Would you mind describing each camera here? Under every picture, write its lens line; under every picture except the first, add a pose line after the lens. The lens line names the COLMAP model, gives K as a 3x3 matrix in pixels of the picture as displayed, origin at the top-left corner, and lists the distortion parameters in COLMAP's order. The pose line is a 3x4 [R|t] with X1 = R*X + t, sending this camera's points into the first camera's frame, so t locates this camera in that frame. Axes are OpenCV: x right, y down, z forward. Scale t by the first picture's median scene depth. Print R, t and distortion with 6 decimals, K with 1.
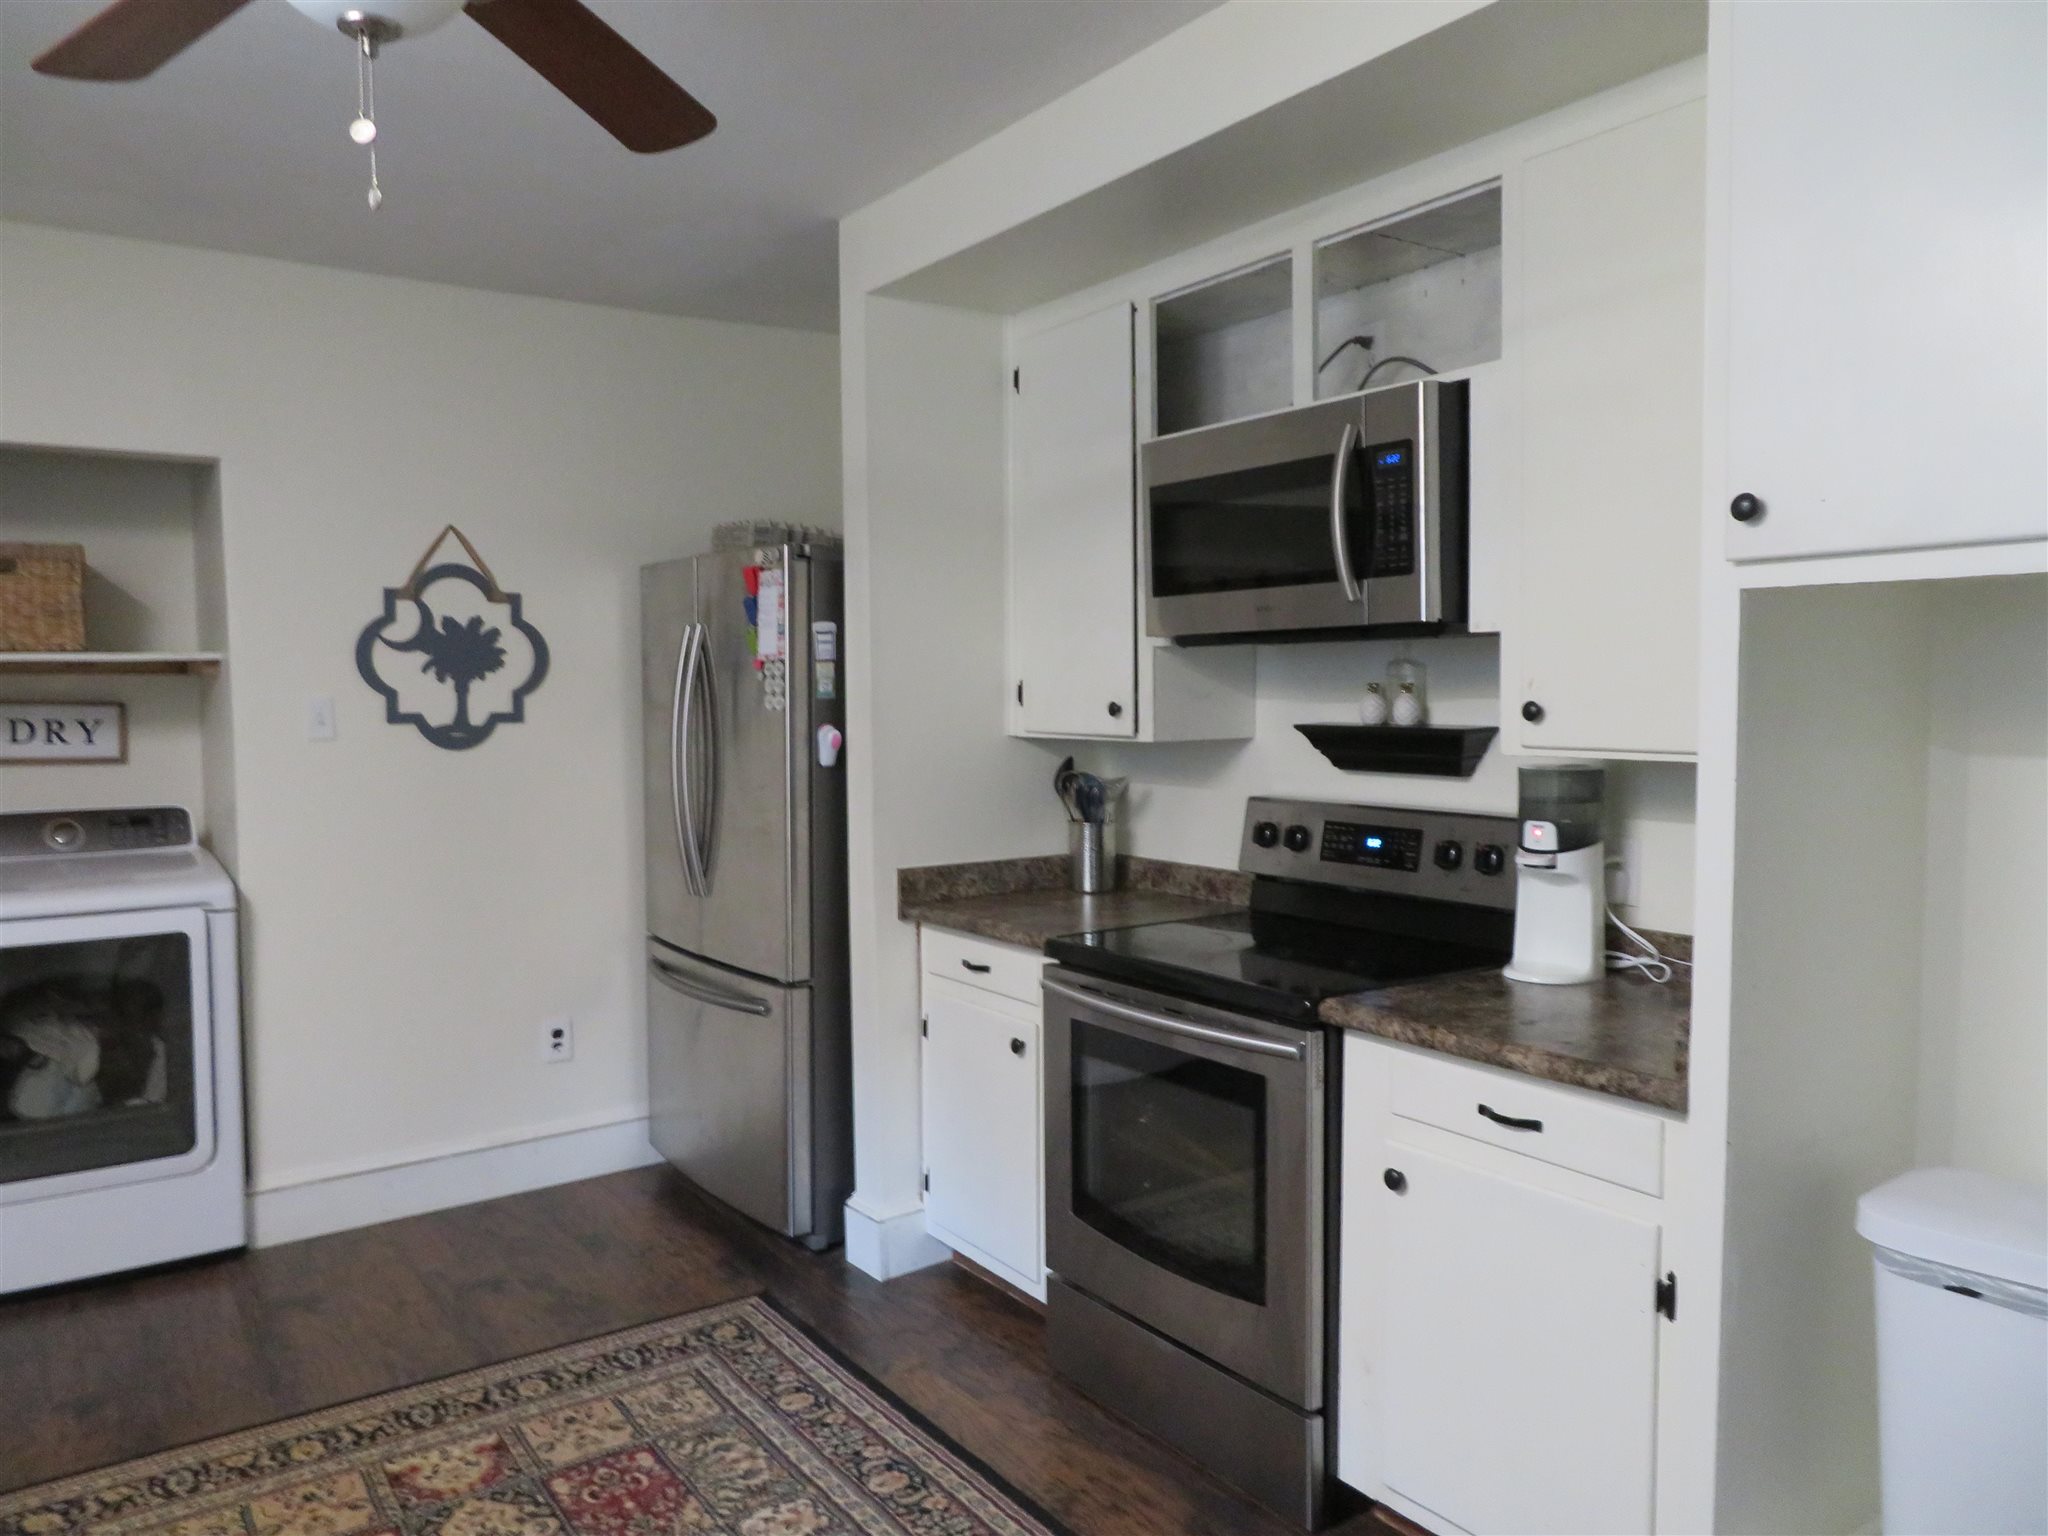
lens RADIAL K [[1449.3, 0, 1024.0], [0, 1449.3, 768.0], [0, 0, 1]] dist [-0.018304, 0.008558]
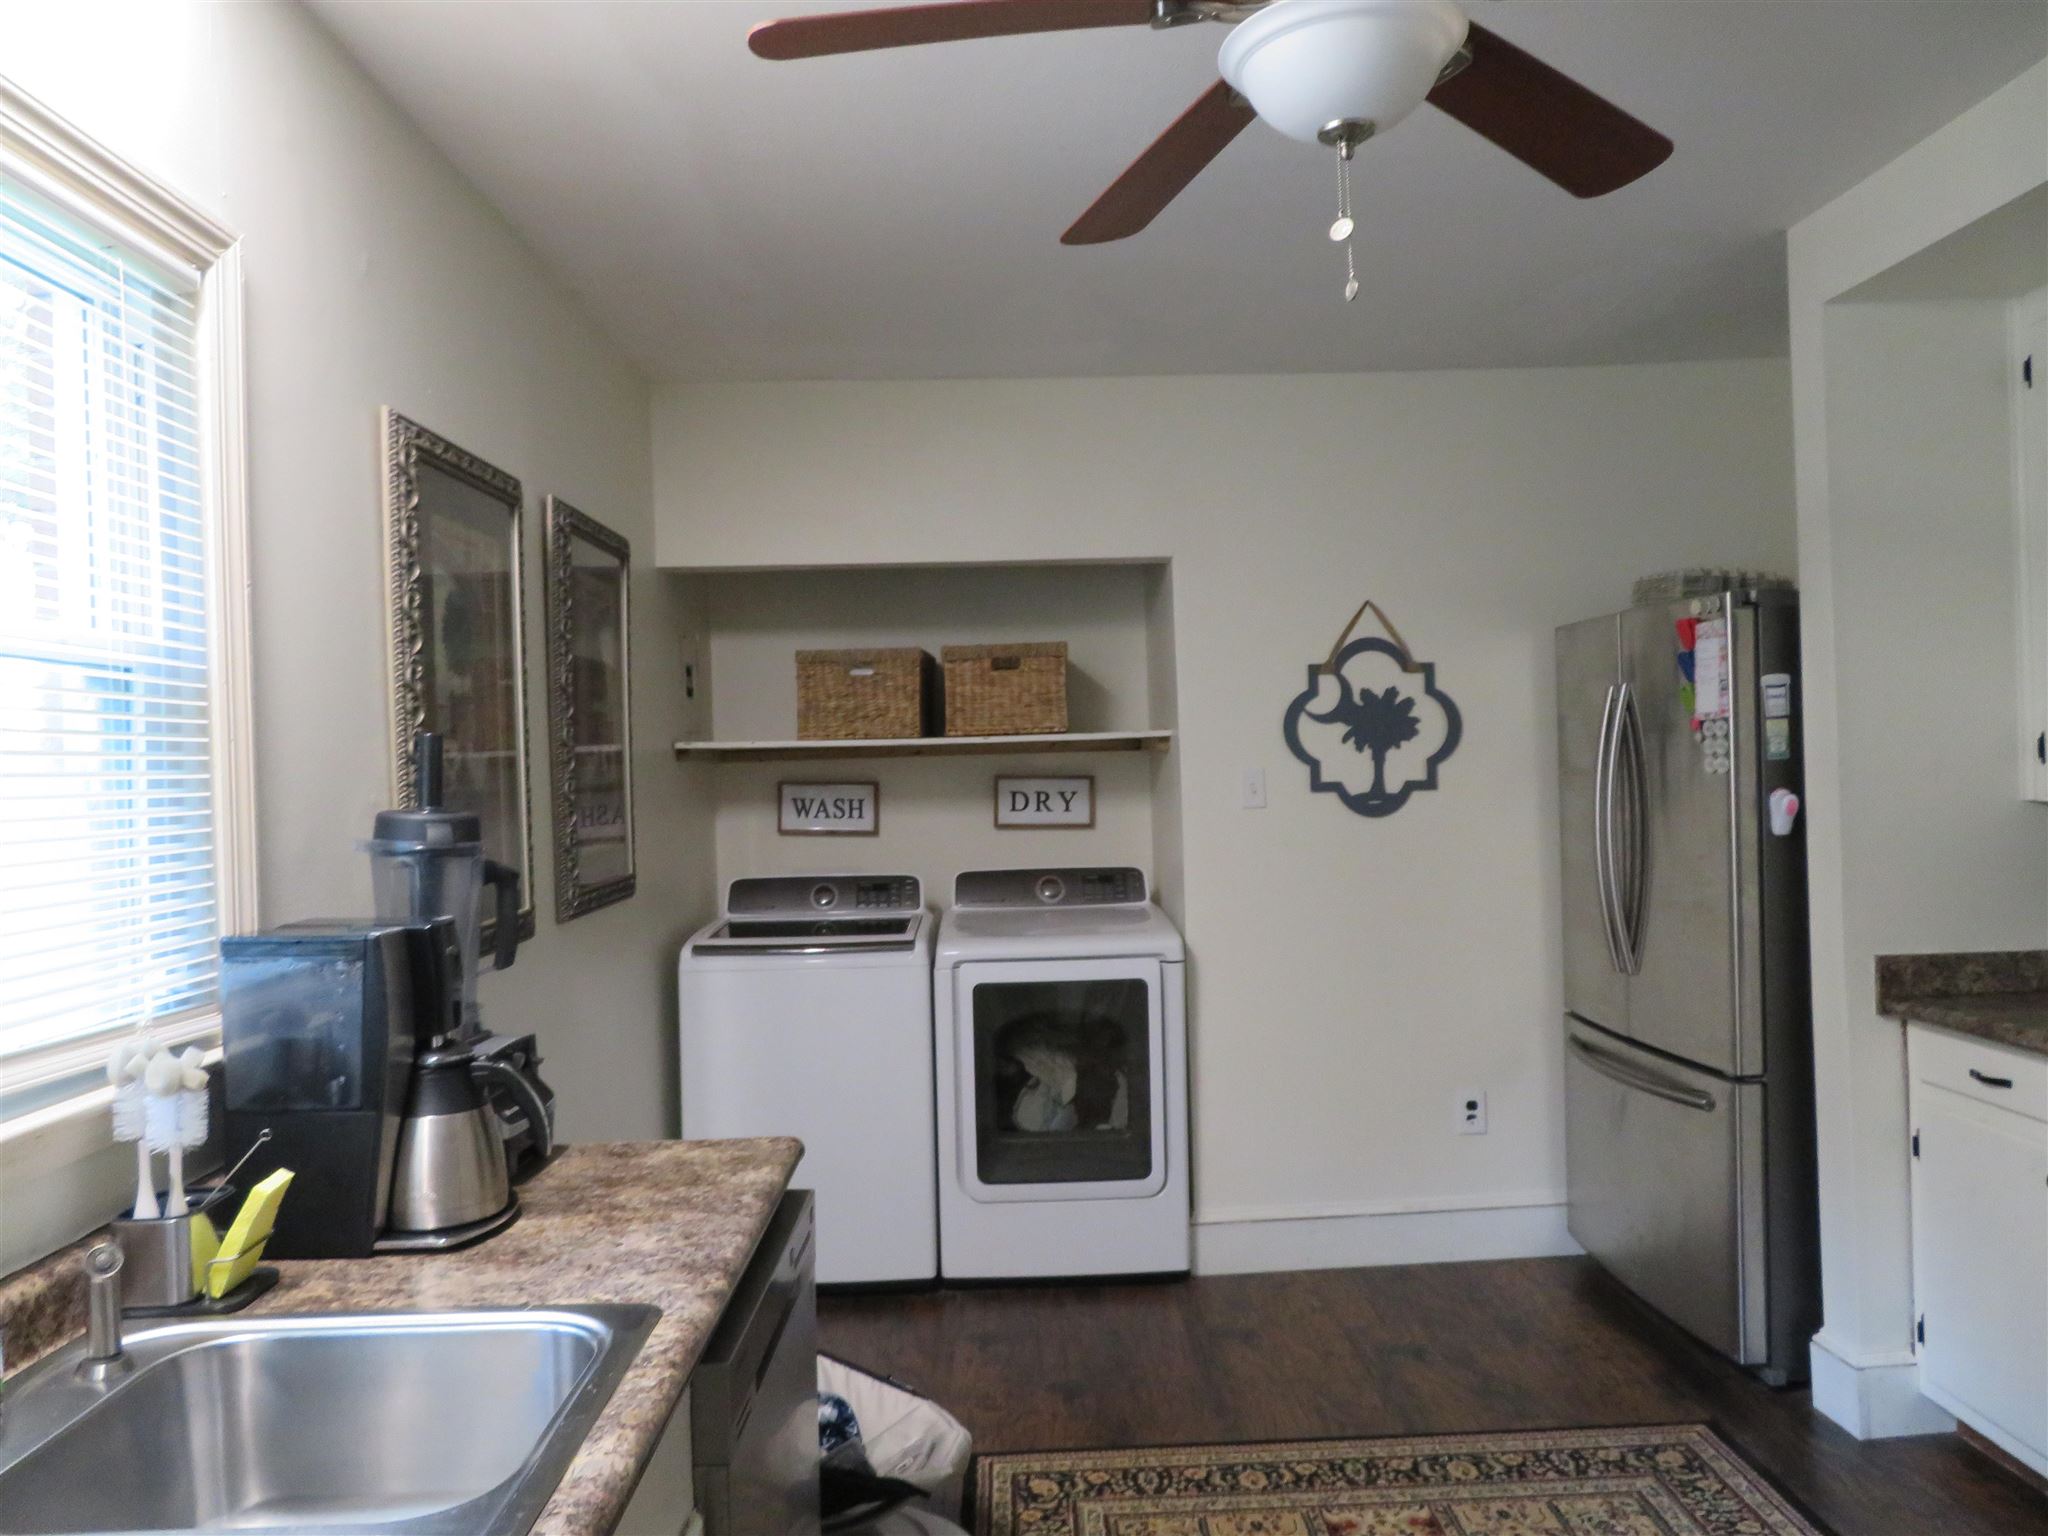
lens RADIAL K [[1449.3, 0, 1024.0], [0, 1449.3, 768.0], [0, 0, 1]] dist [-0.018304, 0.008558]
pose [[0.832503, -0.018059, -0.553726, -0.031626], [-0.007932, 0.998978, -0.044505, 0.000478], [0.553963, 0.041443, 0.831509, 0.003064]]
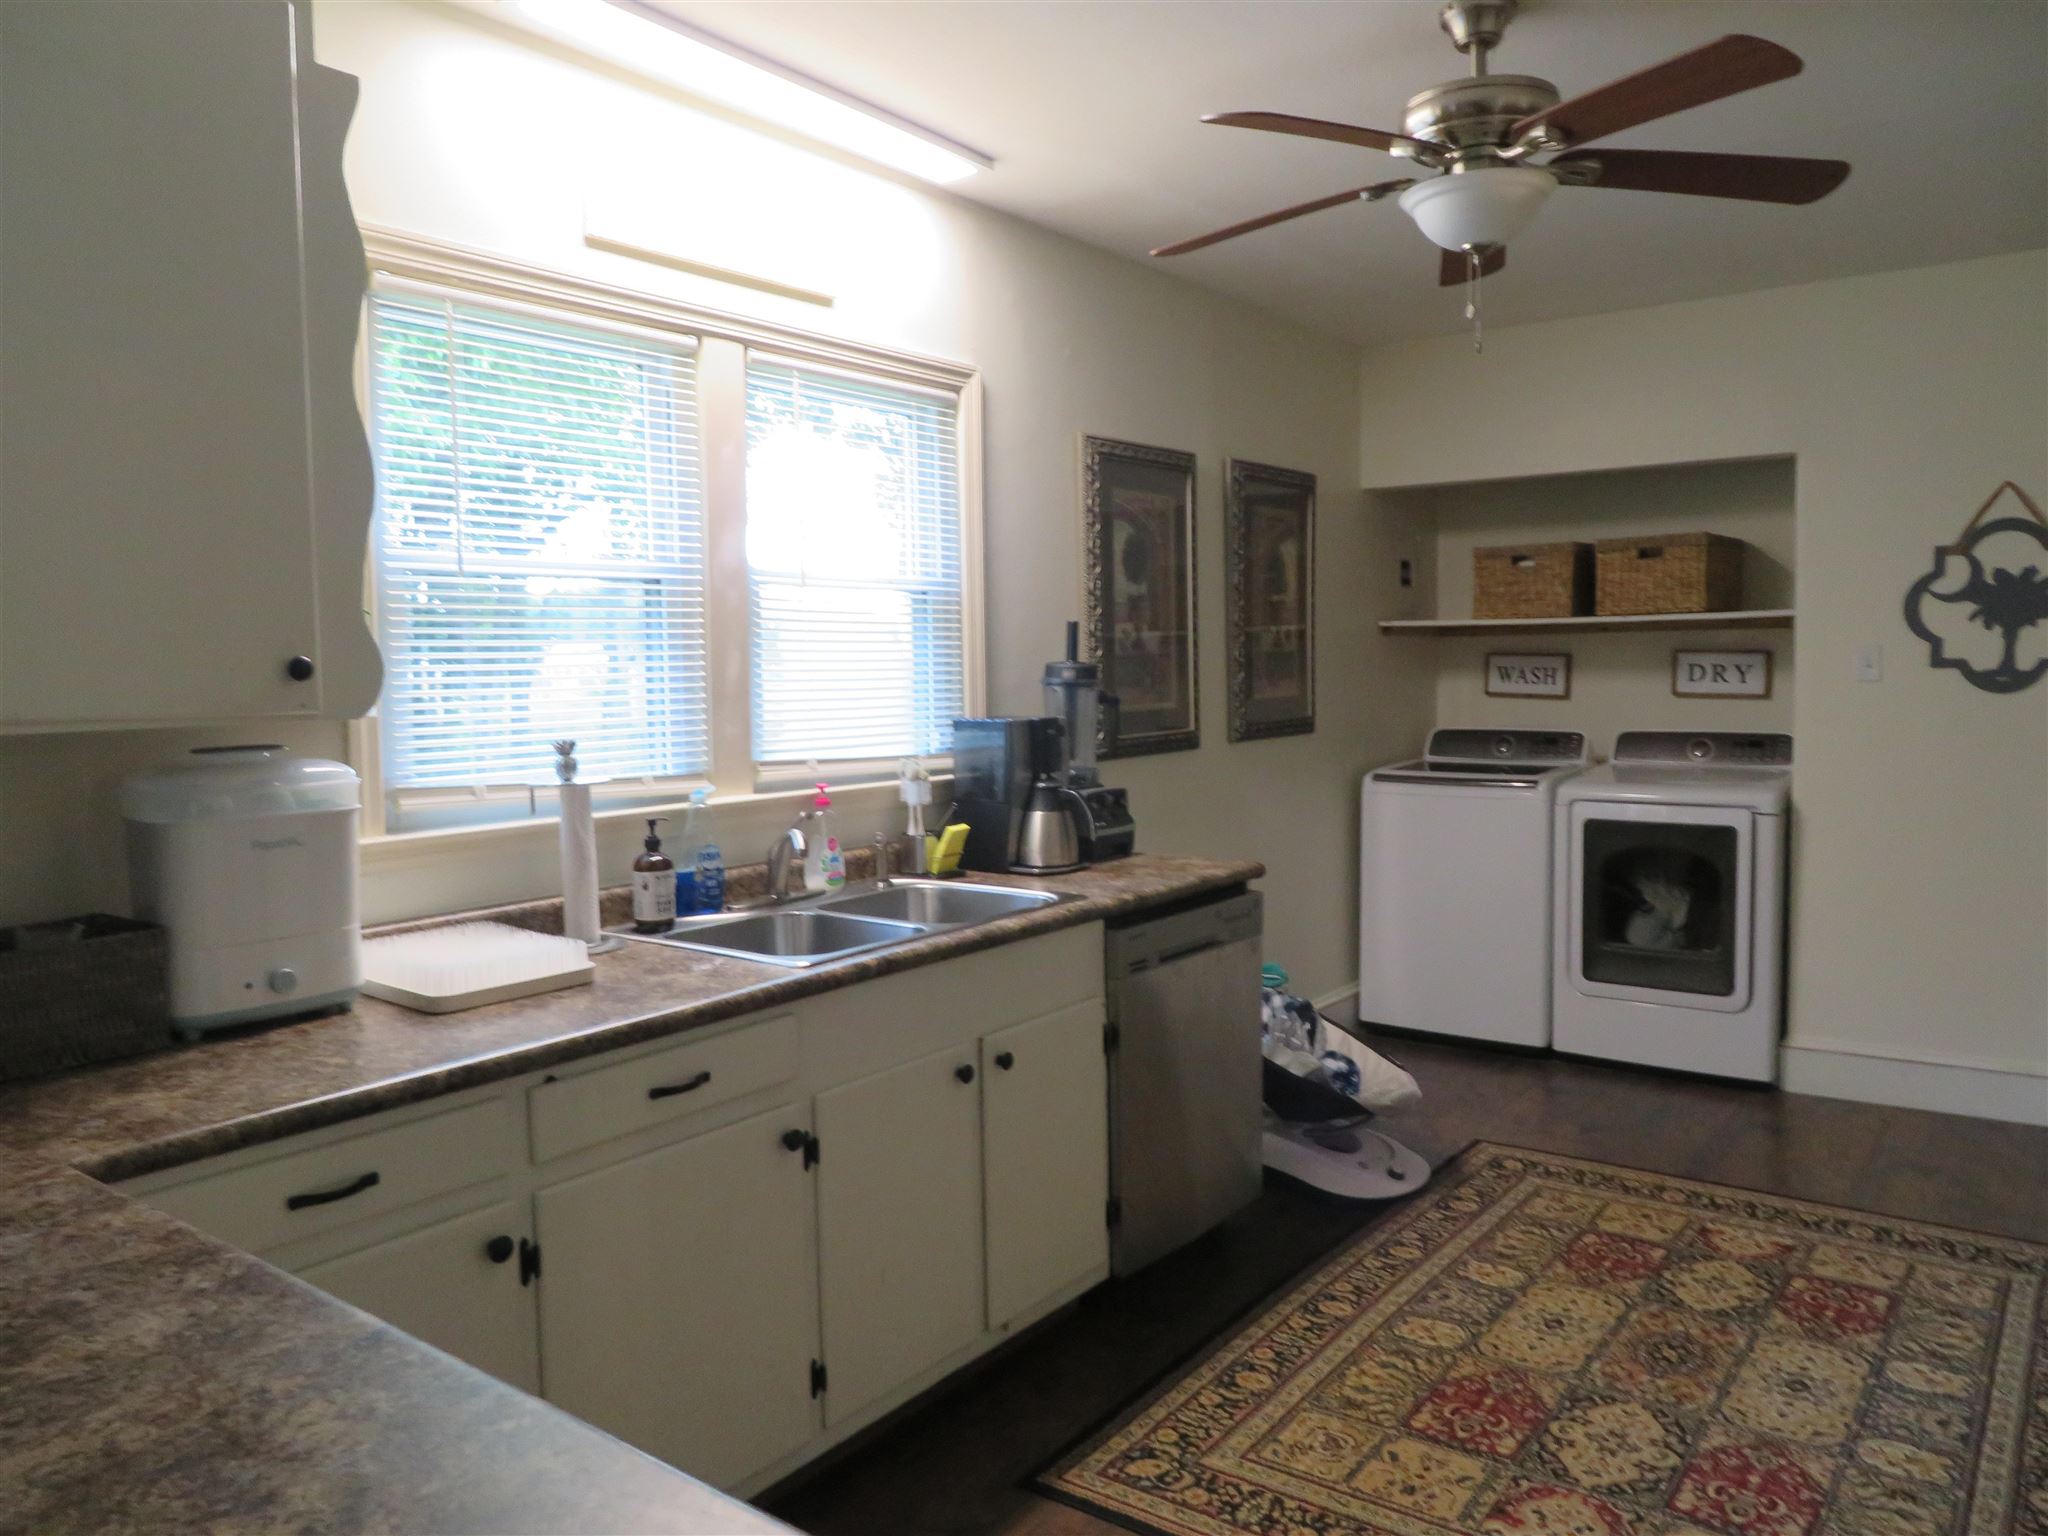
lens RADIAL K [[1449.3, 0, 1024.0], [0, 1449.3, 768.0], [0, 0, 1]] dist [-0.018304, 0.008558]
pose [[0.308612, 0.069041, -0.948679, 0.444103], [-0.039444, 0.997433, 0.059757, 0.008436], [0.950370, 0.018978, 0.310543, -0.014413]]
